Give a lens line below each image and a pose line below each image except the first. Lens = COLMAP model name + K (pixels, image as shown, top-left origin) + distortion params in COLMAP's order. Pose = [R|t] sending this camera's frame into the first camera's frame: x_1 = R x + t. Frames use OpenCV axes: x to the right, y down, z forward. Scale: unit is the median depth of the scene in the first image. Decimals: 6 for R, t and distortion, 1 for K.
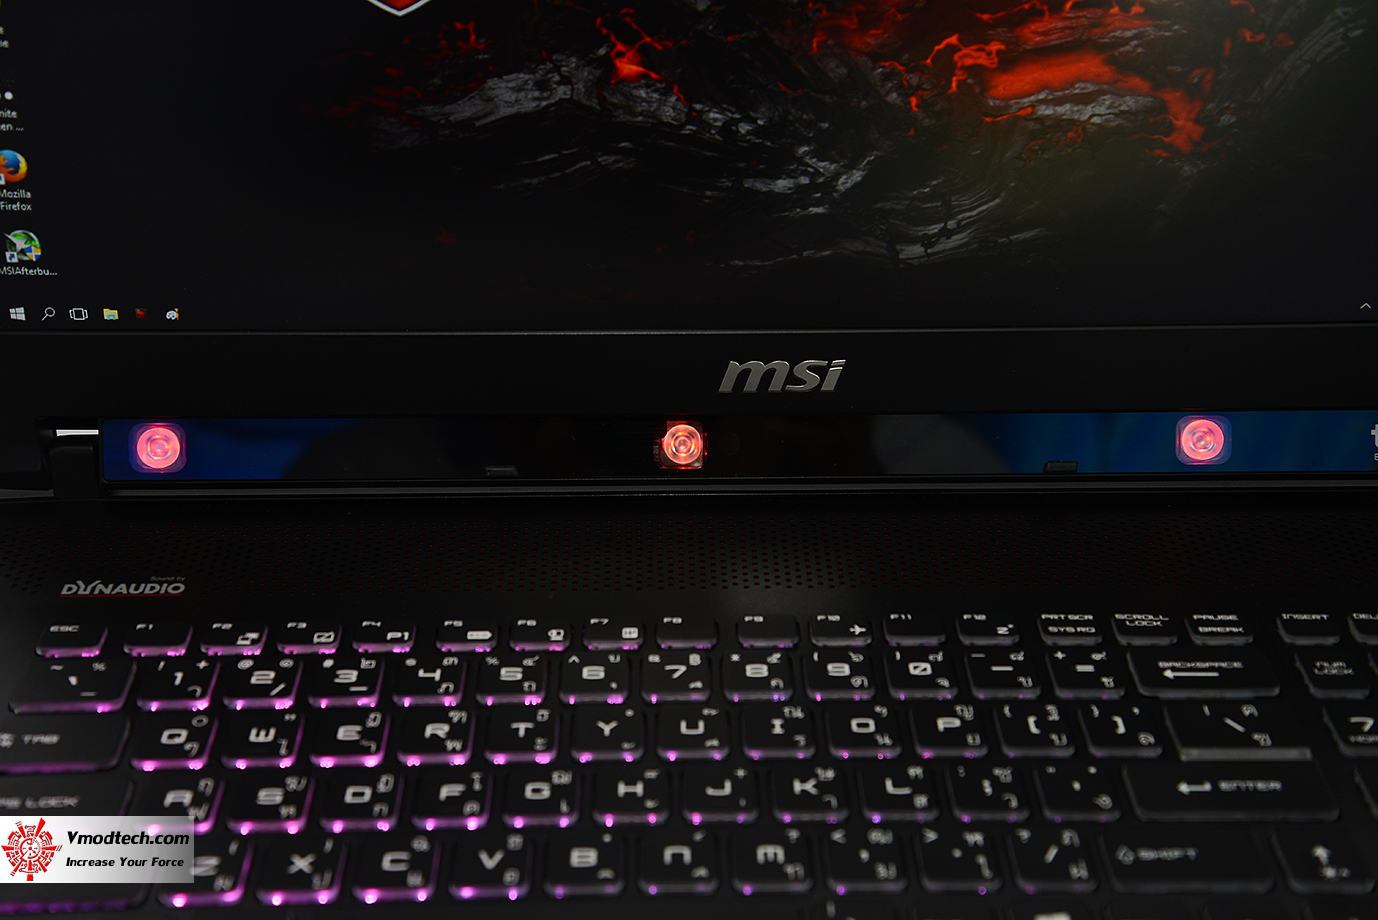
lens RADIAL K [[1720.2, 0, 690.5], [0, 1720.2, 479.7], [0, 0, 1]] dist [0.190927, 0.000000]
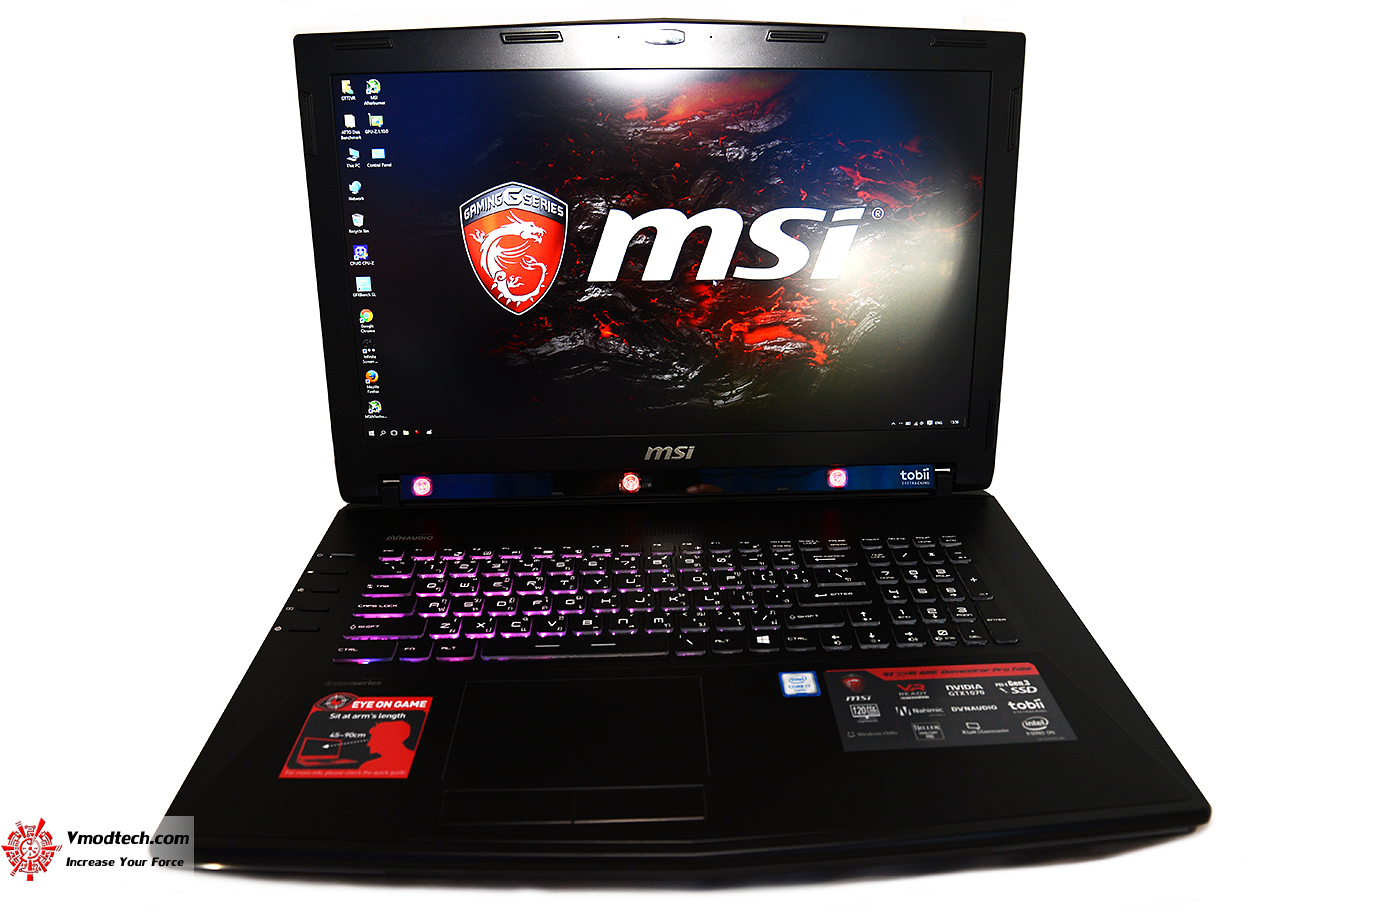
lens RADIAL K [[927.2, 0, 678.3], [0, 927.2, 487.3], [0, 0, 1]] dist [-0.039266, -0.006436]
pose [[0.999869, -0.013472, 0.008943, 0.056986], [0.014360, 0.994034, -0.108122, 0.145435], [-0.007433, 0.108236, 0.994097, -0.355184]]
